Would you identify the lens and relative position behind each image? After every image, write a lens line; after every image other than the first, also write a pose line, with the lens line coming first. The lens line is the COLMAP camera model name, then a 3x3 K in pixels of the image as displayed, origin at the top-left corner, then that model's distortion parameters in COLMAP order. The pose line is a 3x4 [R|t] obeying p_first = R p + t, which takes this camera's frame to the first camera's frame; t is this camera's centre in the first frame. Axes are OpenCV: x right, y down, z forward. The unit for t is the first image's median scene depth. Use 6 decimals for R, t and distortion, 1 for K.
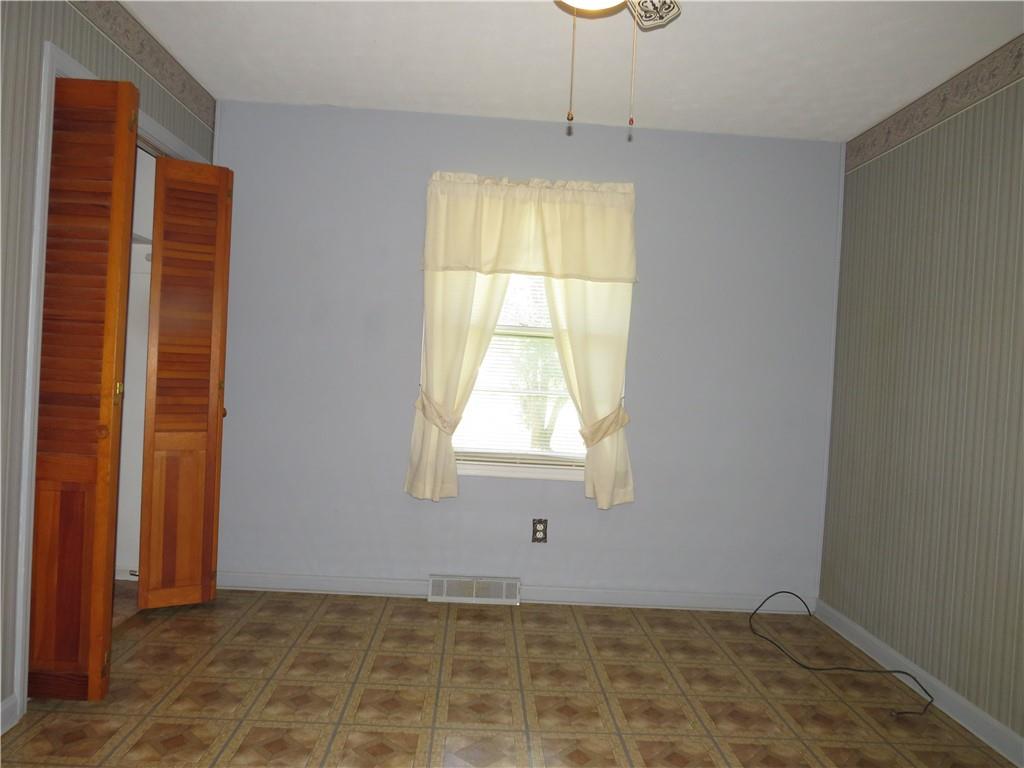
lens RADIAL K [[718.7, 0, 510.6], [0, 718.7, 384.4], [0, 0, 1]] dist [-0.034927, 0.012754]
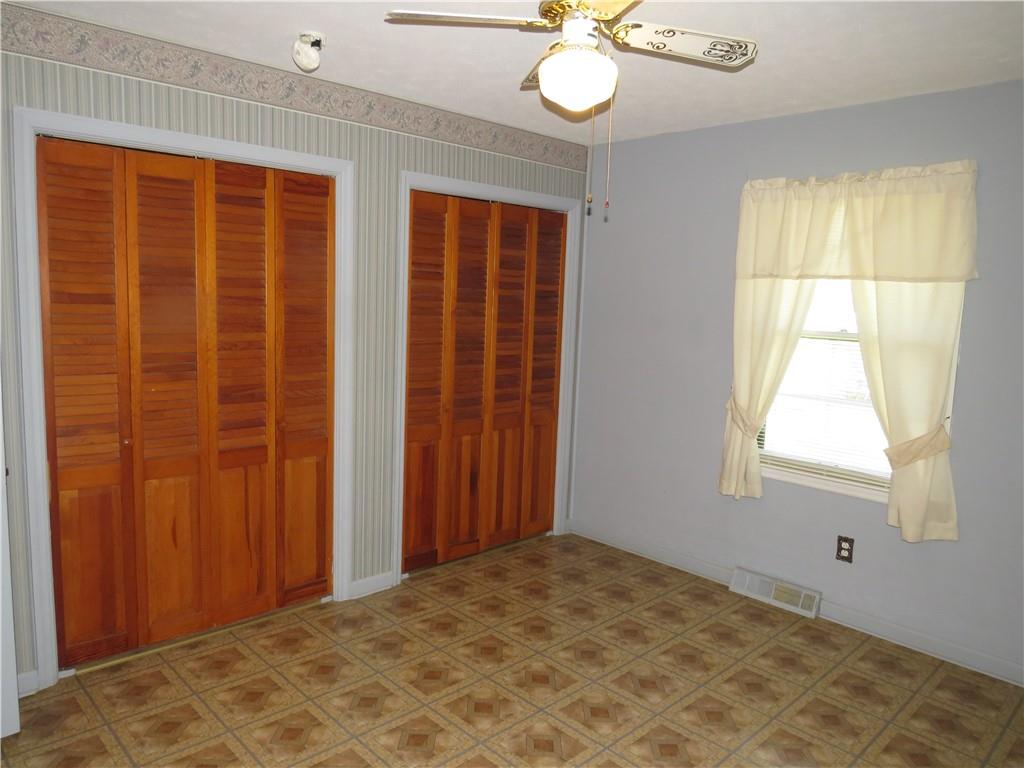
lens RADIAL K [[718.7, 0, 507.4], [0, 718.7, 383.9], [0, 0, 1]] dist [-0.034927, 0.012754]
pose [[0.664372, 0.059639, -0.745019, 0.443790], [-0.008385, 0.997343, 0.072360, -0.079200], [0.747355, -0.041827, 0.663107, 0.056714]]
